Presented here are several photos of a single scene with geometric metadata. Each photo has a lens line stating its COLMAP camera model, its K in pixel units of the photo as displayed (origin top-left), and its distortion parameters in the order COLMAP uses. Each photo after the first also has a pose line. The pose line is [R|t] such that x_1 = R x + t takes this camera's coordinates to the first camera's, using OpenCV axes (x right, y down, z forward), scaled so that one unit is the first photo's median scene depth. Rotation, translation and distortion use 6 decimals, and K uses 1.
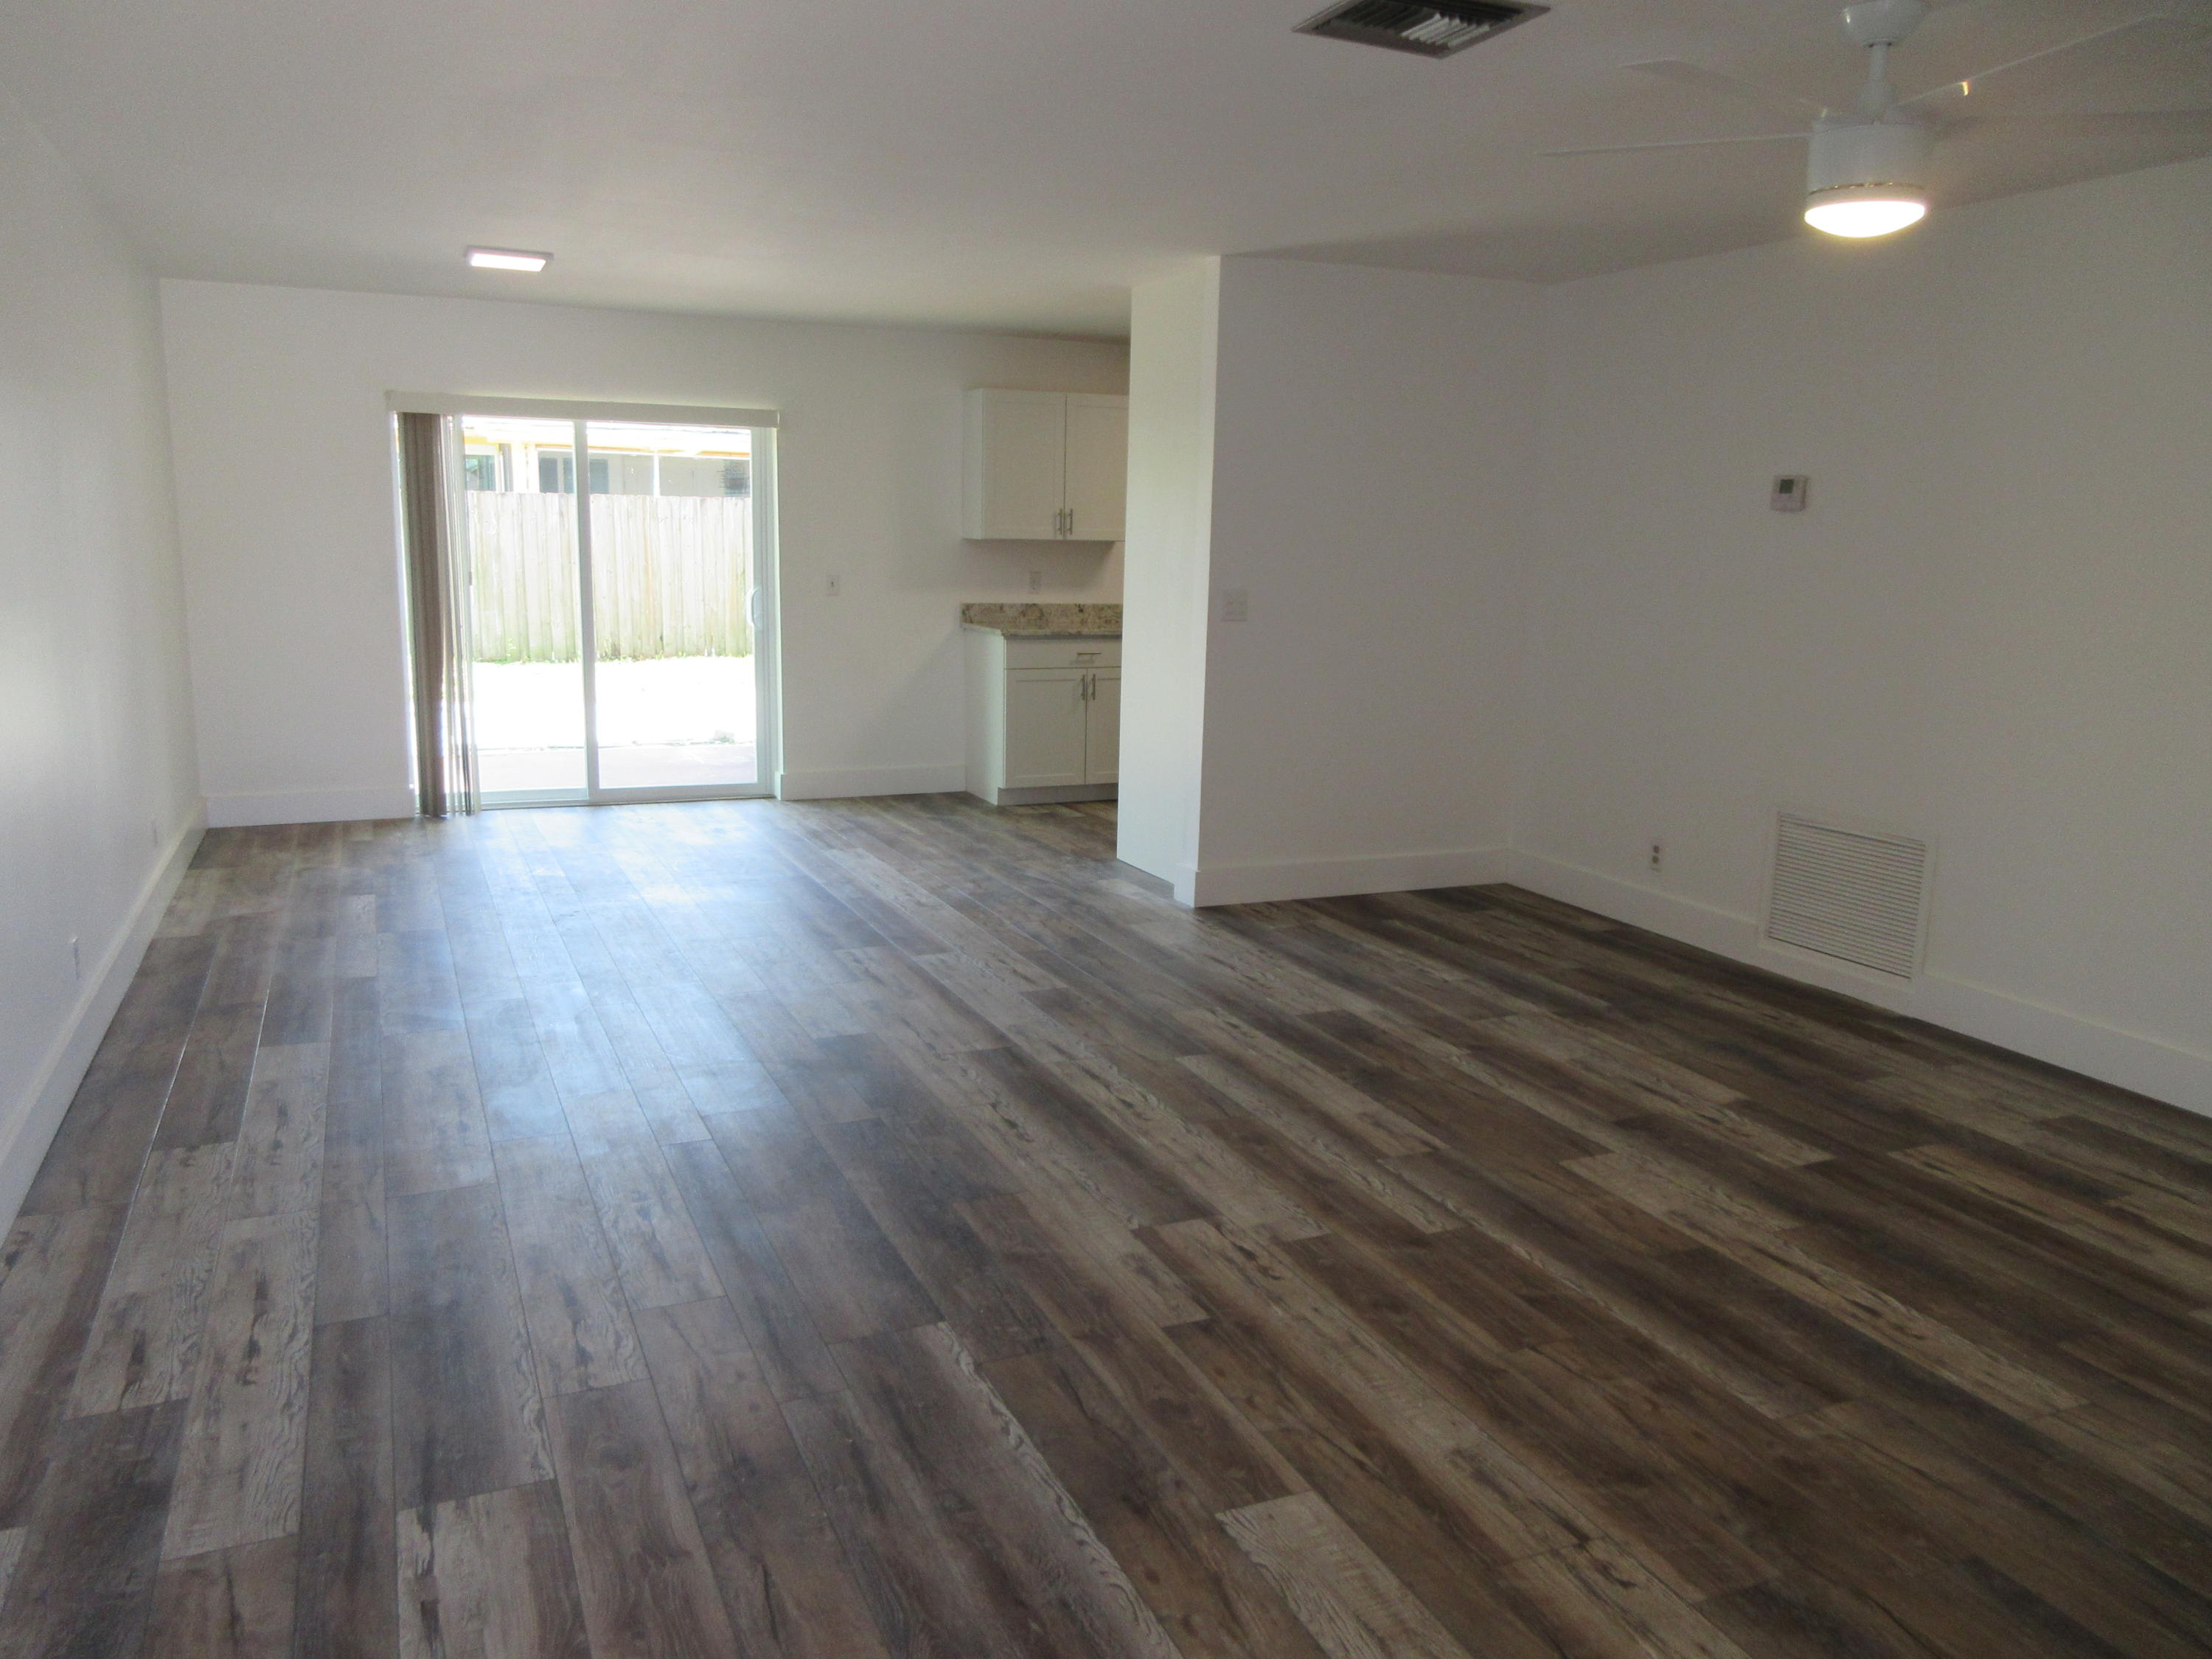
lens RADIAL K [[1627.9, 0, 1133.5], [0, 1627.9, 799.3], [0, 0, 1]] dist [0.015820, -0.011740]
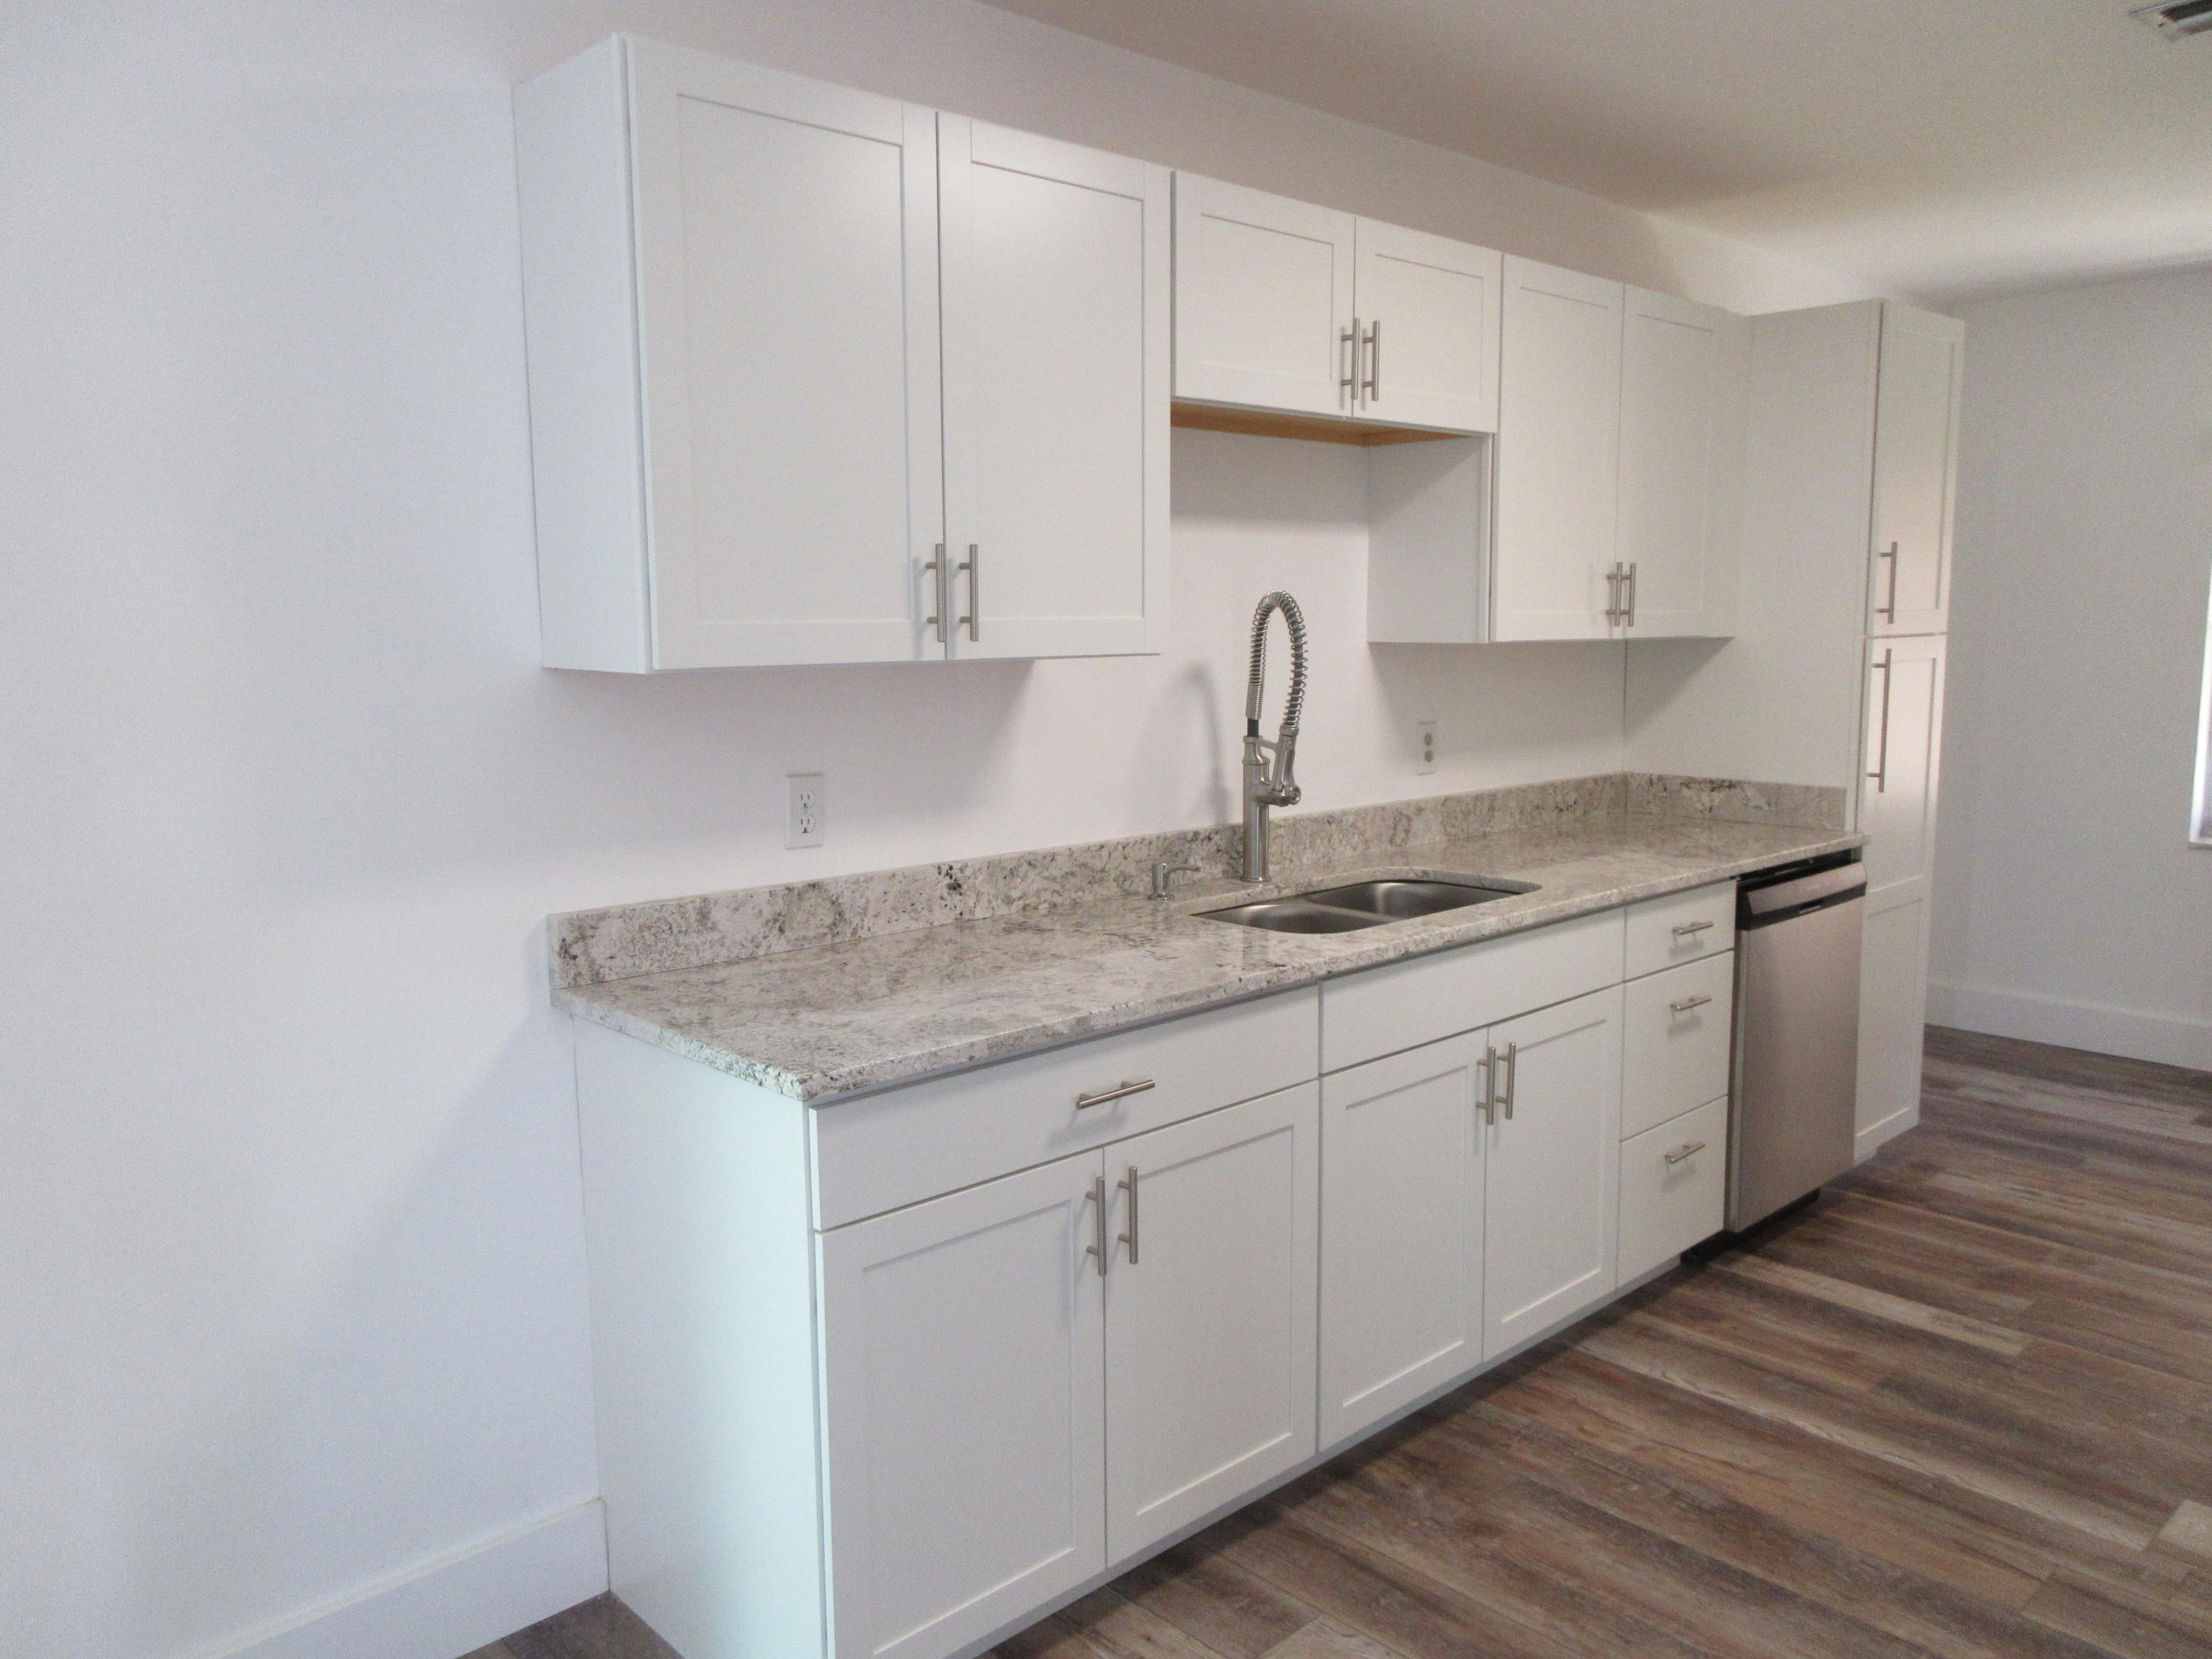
lens RADIAL K [[1627.9, 0, 1128.2], [0, 1627.9, 824.4], [0, 0, 1]] dist [0.015820, -0.011740]
pose [[0.944866, -0.074036, 0.318978, -0.157835], [0.084442, 0.996249, -0.018898, -0.191652], [-0.316383, 0.044792, 0.947574, 1.132341]]
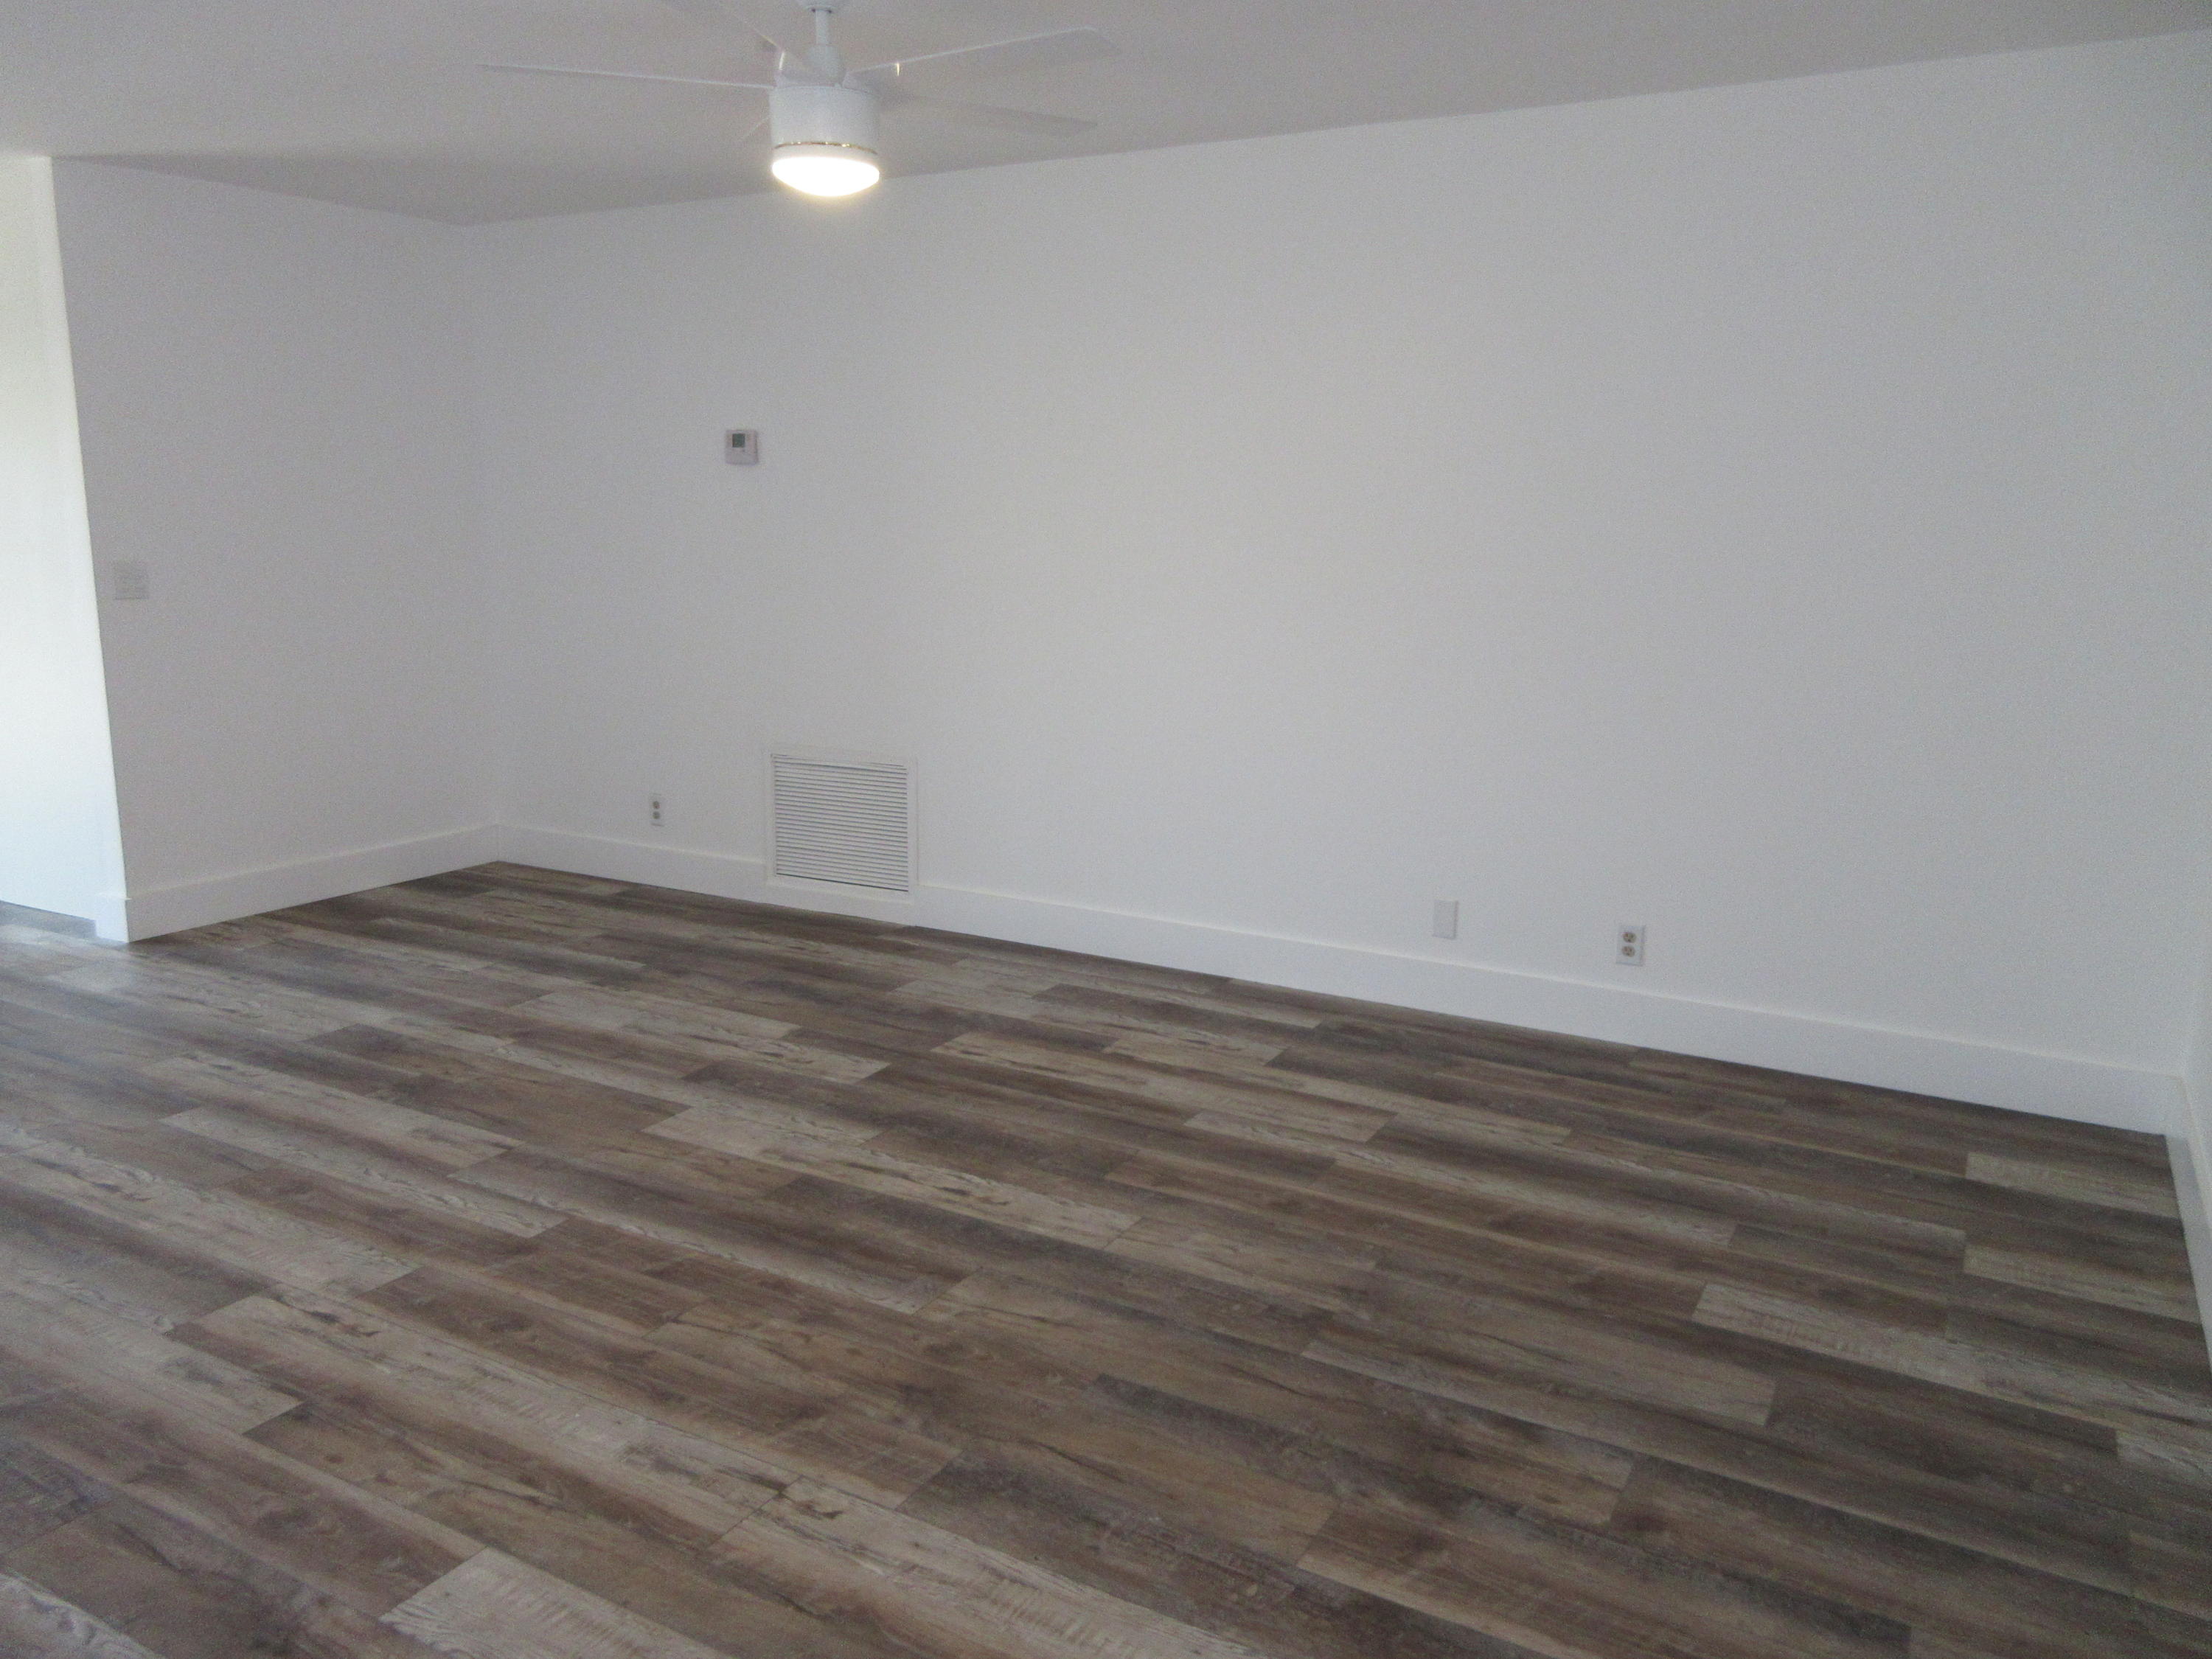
lens RADIAL K [[1627.9, 0, 1127.9], [0, 1627.9, 795.9], [0, 0, 1]] dist [0.015820, -0.011740]
pose [[0.809533, -0.121773, 0.574307, -0.036092], [0.109439, 0.992406, 0.056161, 0.001347], [-0.576784, 0.017387, 0.816712, 0.029825]]
